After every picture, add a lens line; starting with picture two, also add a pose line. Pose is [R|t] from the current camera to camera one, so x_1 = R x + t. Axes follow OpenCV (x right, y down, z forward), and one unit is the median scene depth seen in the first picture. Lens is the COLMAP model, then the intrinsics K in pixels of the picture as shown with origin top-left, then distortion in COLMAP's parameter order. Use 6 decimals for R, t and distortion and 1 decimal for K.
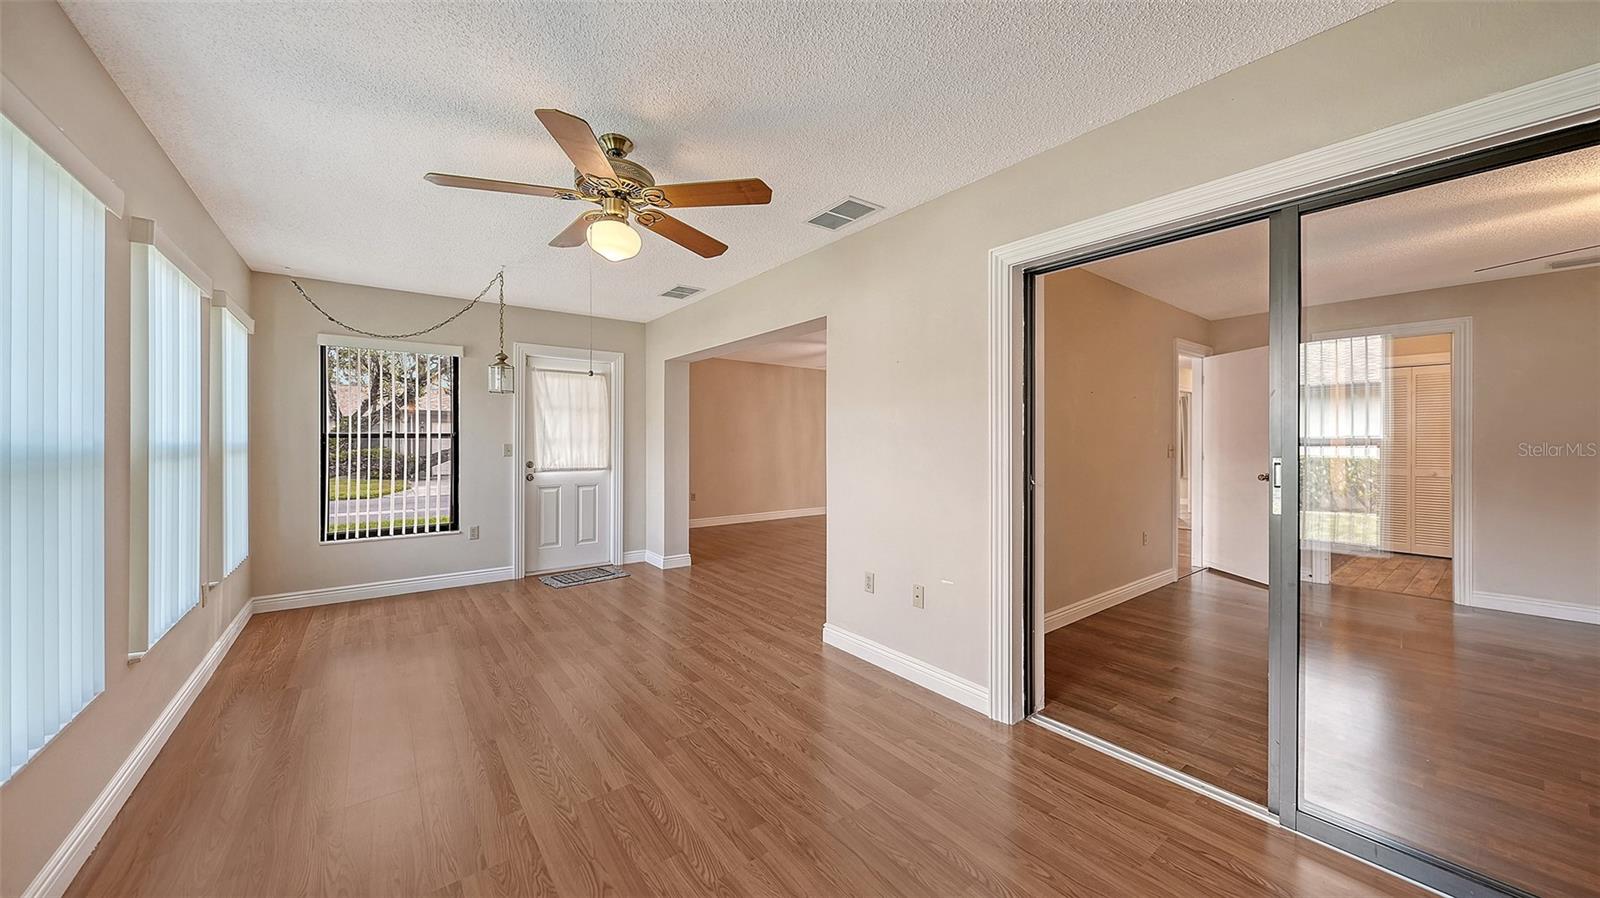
lens RADIAL K [[556.2, 0, 802.5], [0, 556.2, 443.4], [0, 0, 1]] dist [-0.002259, -0.001103]
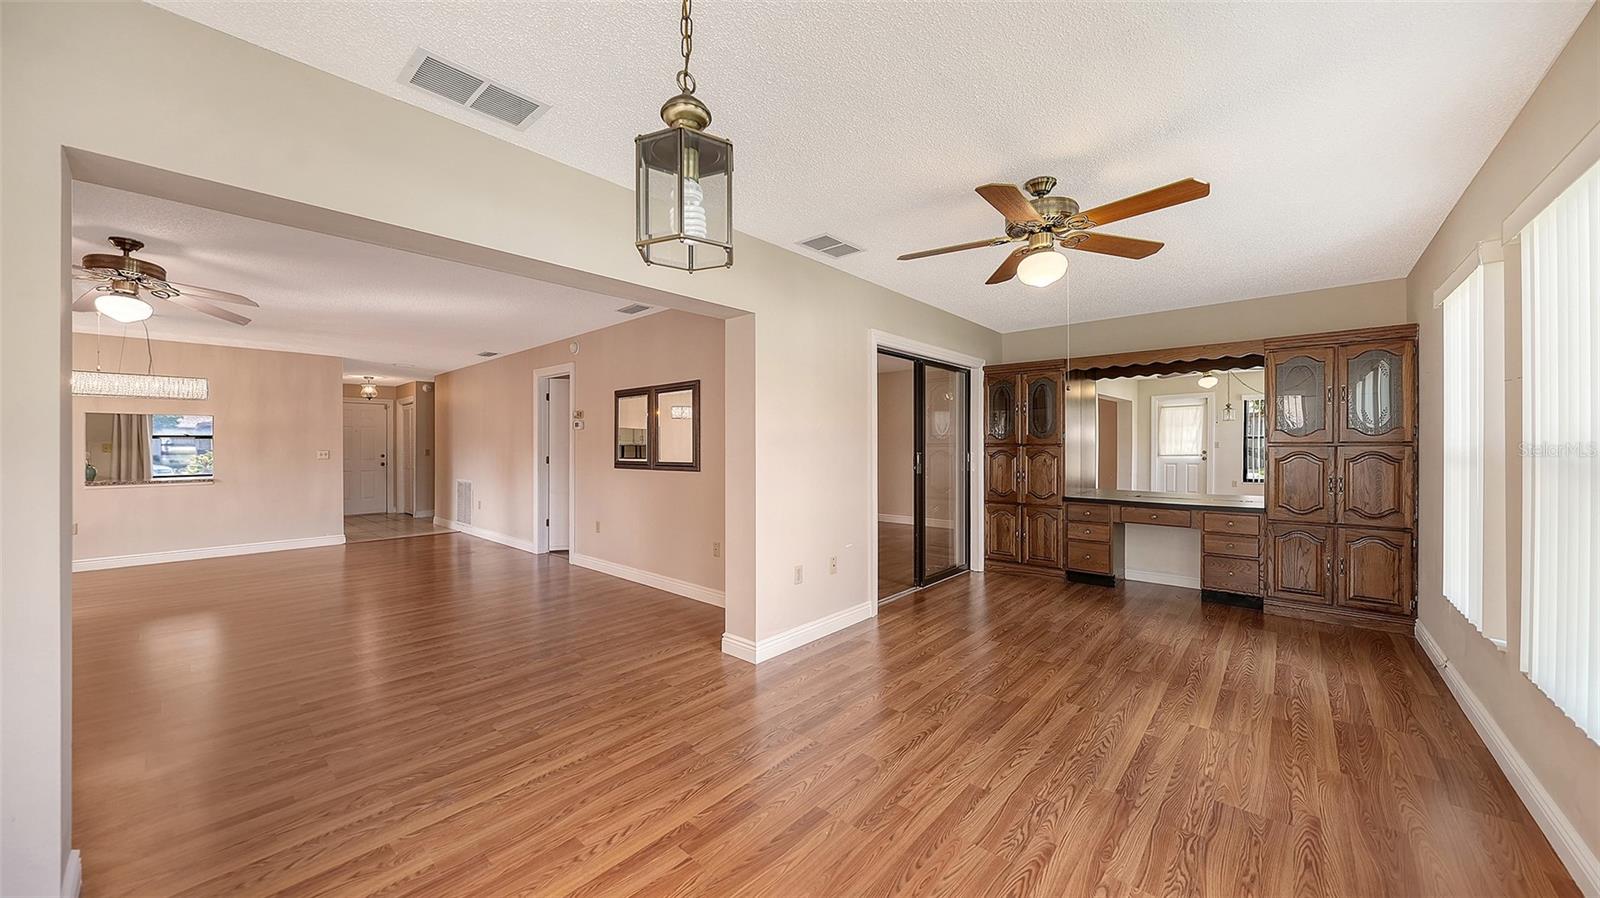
lens RADIAL K [[556.2, 0, 791.6], [0, 556.2, 443.3], [0, 0, 1]] dist [-0.002259, -0.001103]
pose [[-0.178804, 0.000206, 0.983885, -0.703514], [0.008375, 0.999964, 0.001313, -0.009598], [-0.983849, 0.008474, -0.178799, 0.879036]]
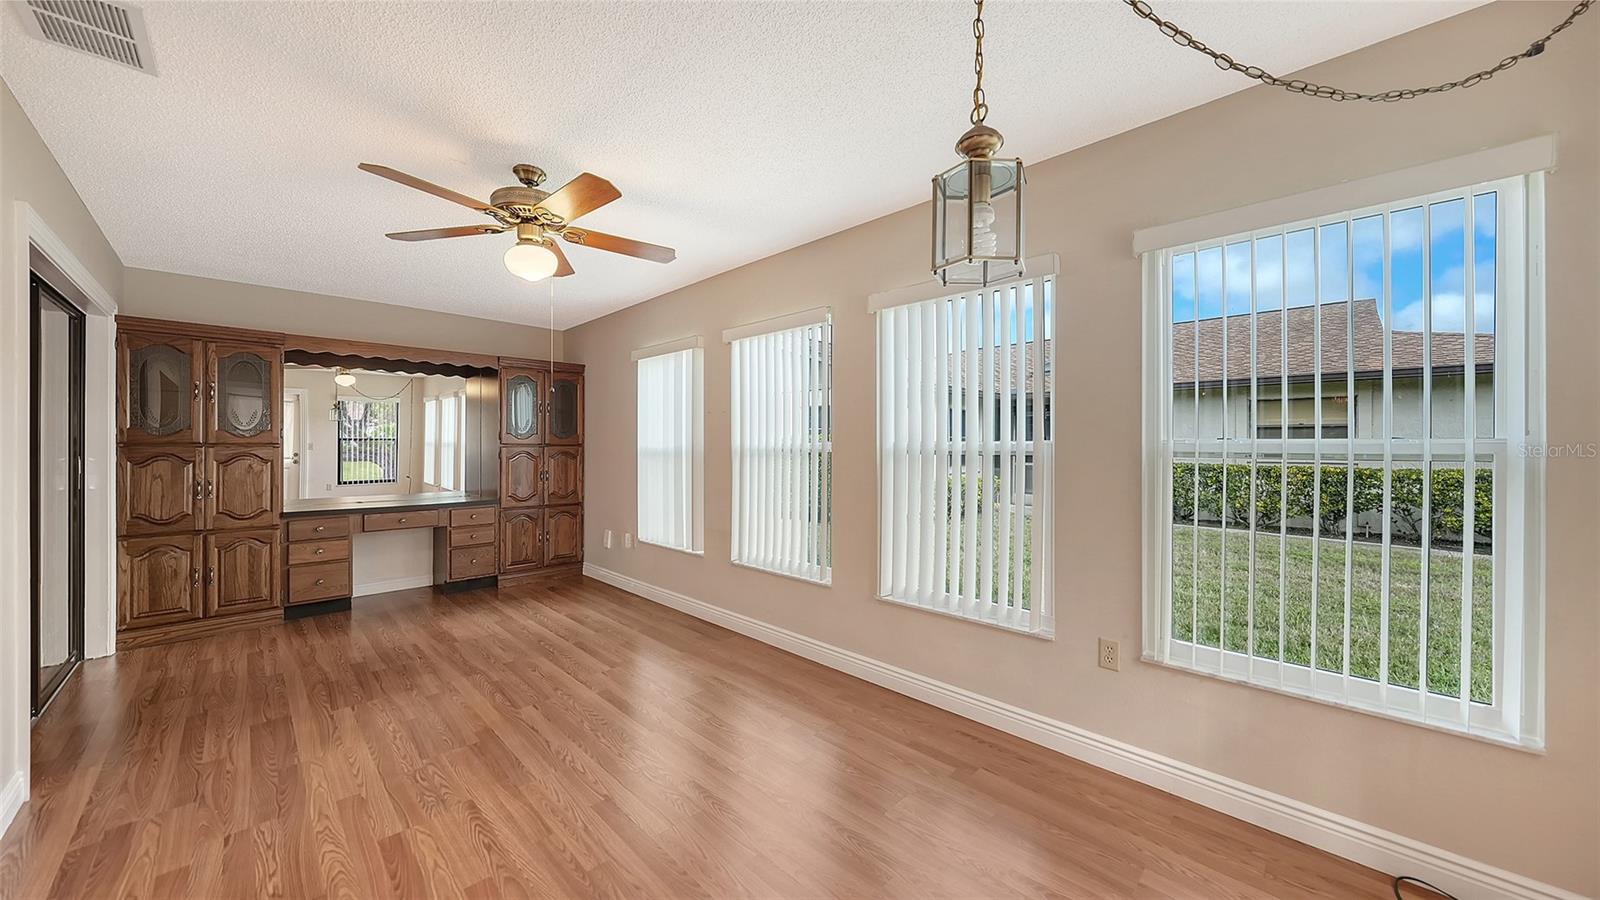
lens RADIAL K [[556.2, 0, 797.2], [0, 556.2, 446.3], [0, 0, 1]] dist [-0.002259, -0.001103]
pose [[-0.991665, -0.003417, -0.128795, -0.368201], [-0.004282, 0.999970, 0.006438, -0.007149], [0.128769, 0.006935, -0.991650, 1.104474]]
